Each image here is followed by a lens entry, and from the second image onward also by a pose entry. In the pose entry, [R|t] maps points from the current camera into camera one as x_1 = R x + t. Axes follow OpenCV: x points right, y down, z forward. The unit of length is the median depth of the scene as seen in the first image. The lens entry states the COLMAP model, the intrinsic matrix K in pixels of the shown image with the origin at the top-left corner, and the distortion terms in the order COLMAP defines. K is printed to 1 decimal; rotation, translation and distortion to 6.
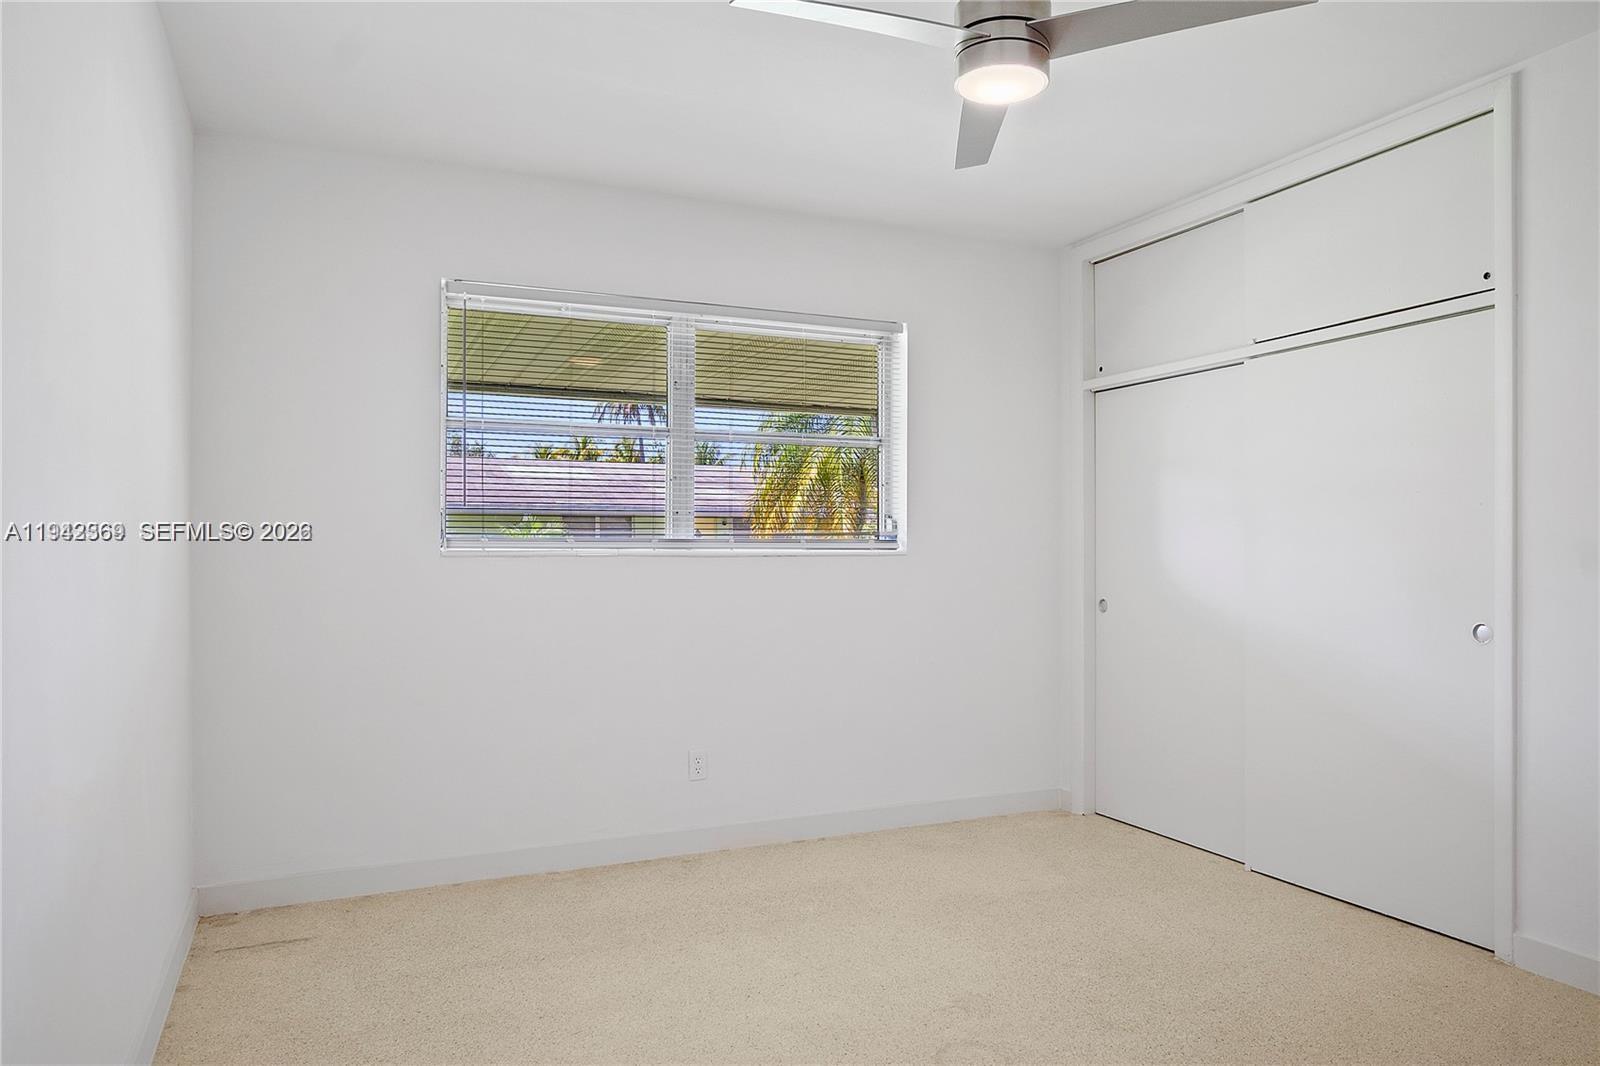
lens RADIAL K [[1075.6, 0, 807.4], [0, 1075.6, 539.2], [0, 0, 1]] dist [-0.005463, -0.003844]
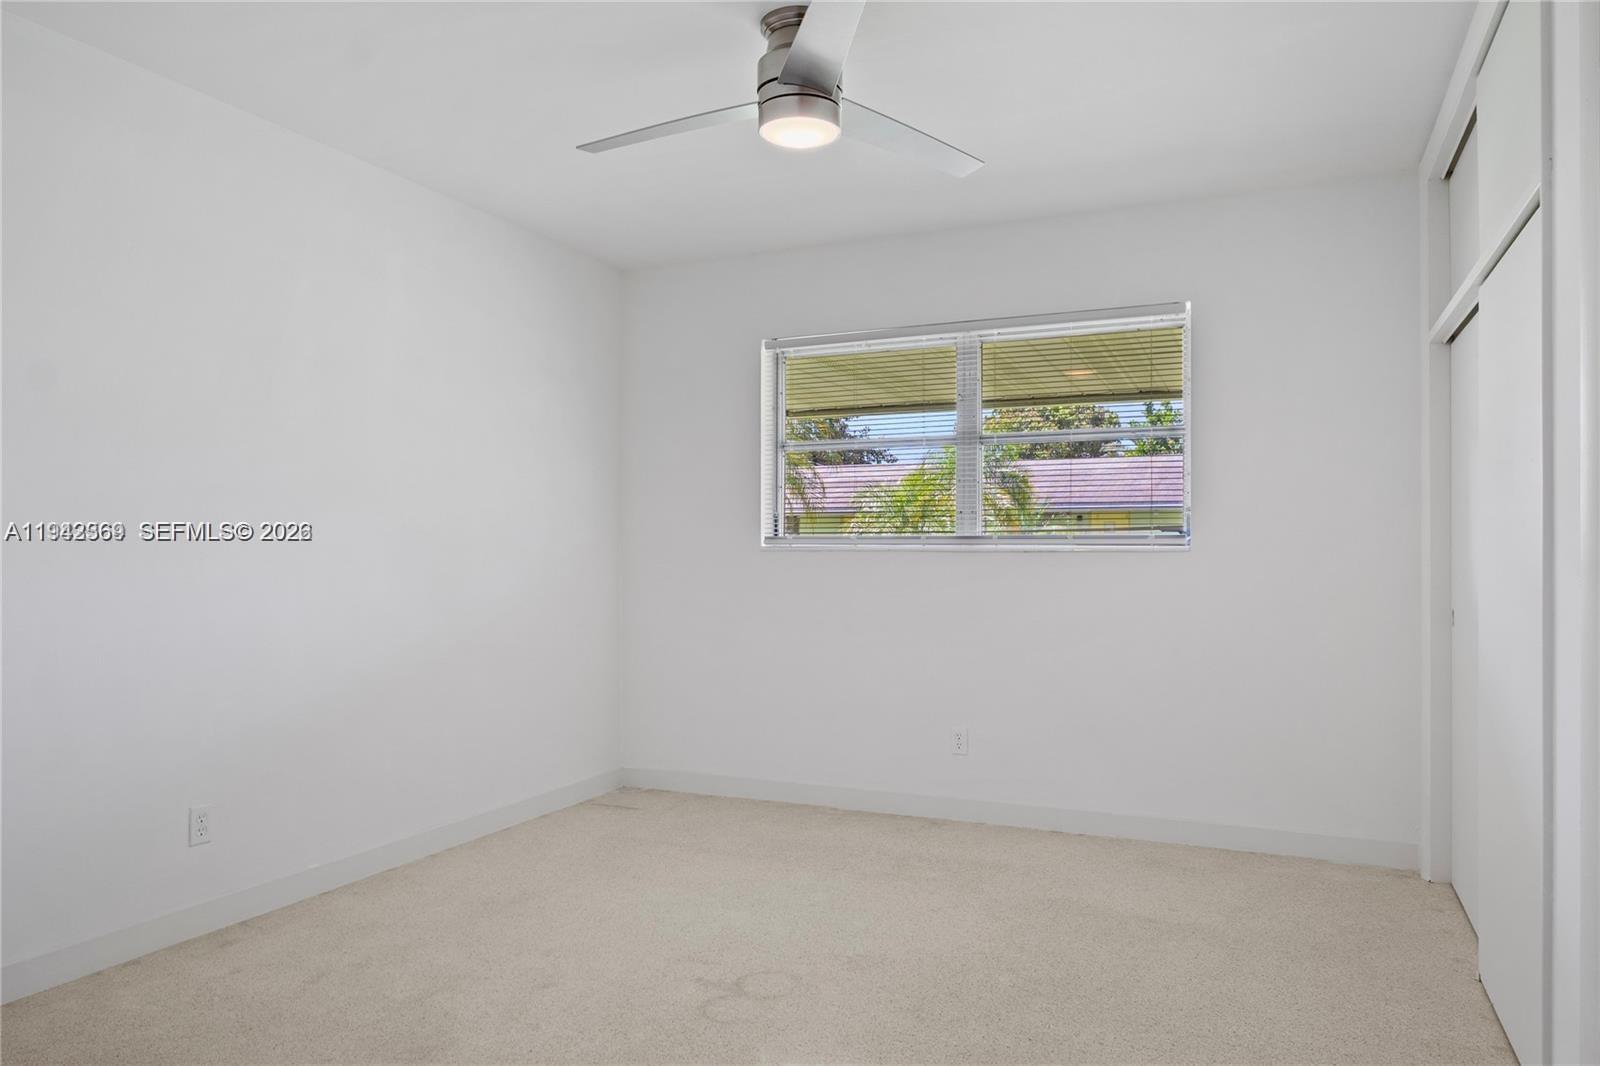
lens RADIAL K [[1075.6, 0, 807.4], [0, 1075.6, 539.2], [0, 0, 1]] dist [-0.005463, -0.003844]
pose [[0.657764, -0.004463, -0.753211, 0.598865], [0.006834, 0.999977, 0.000043, 0.001781], [0.753193, -0.005176, 0.657779, 0.151016]]
